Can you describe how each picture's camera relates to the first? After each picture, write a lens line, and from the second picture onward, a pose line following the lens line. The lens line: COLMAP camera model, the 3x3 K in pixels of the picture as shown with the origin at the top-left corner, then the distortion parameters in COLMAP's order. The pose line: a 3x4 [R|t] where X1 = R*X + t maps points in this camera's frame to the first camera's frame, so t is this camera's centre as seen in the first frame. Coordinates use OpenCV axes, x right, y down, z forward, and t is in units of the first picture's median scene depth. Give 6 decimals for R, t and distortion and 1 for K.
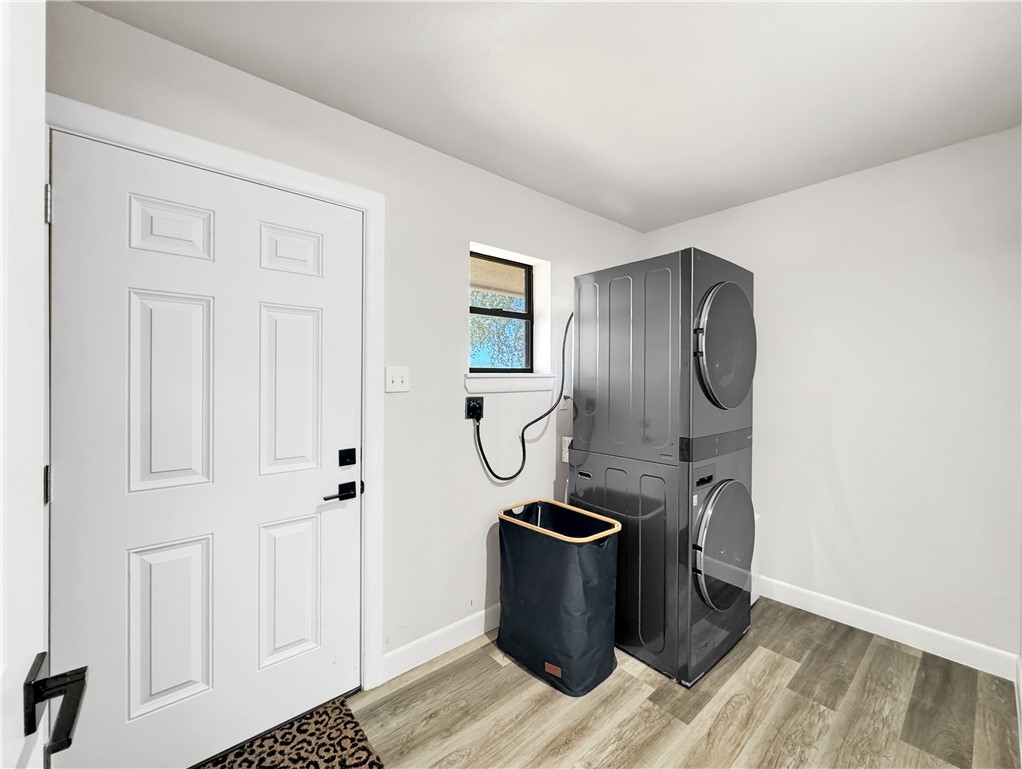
lens RADIAL K [[407.7, 0, 512.7], [0, 407.7, 378.4], [0, 0, 1]] dist [-0.000372, -0.000020]
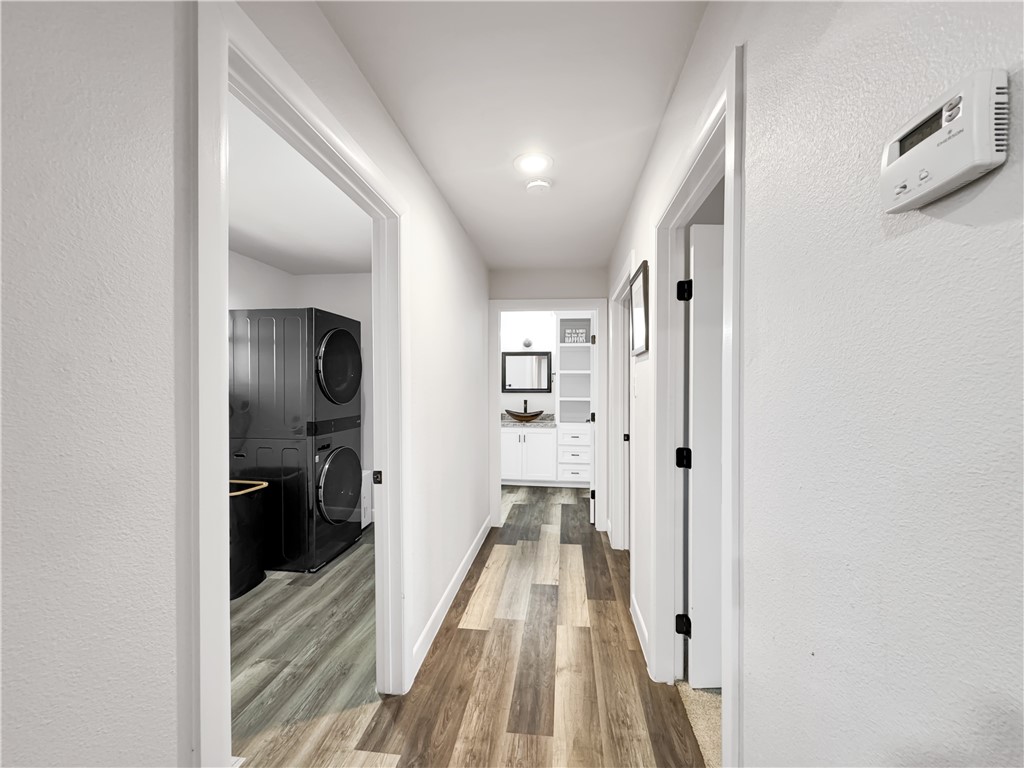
lens RADIAL K [[395.2, 0, 512.0], [0, 395.2, 384.0], [0, 0, 1]] dist [-0.019297, -0.000013]
pose [[0.720954, -0.003586, 0.692974, -0.086079], [0.003919, 0.999992, 0.001098, -0.005396], [-0.692972, 0.001924, 0.720962, -0.673402]]
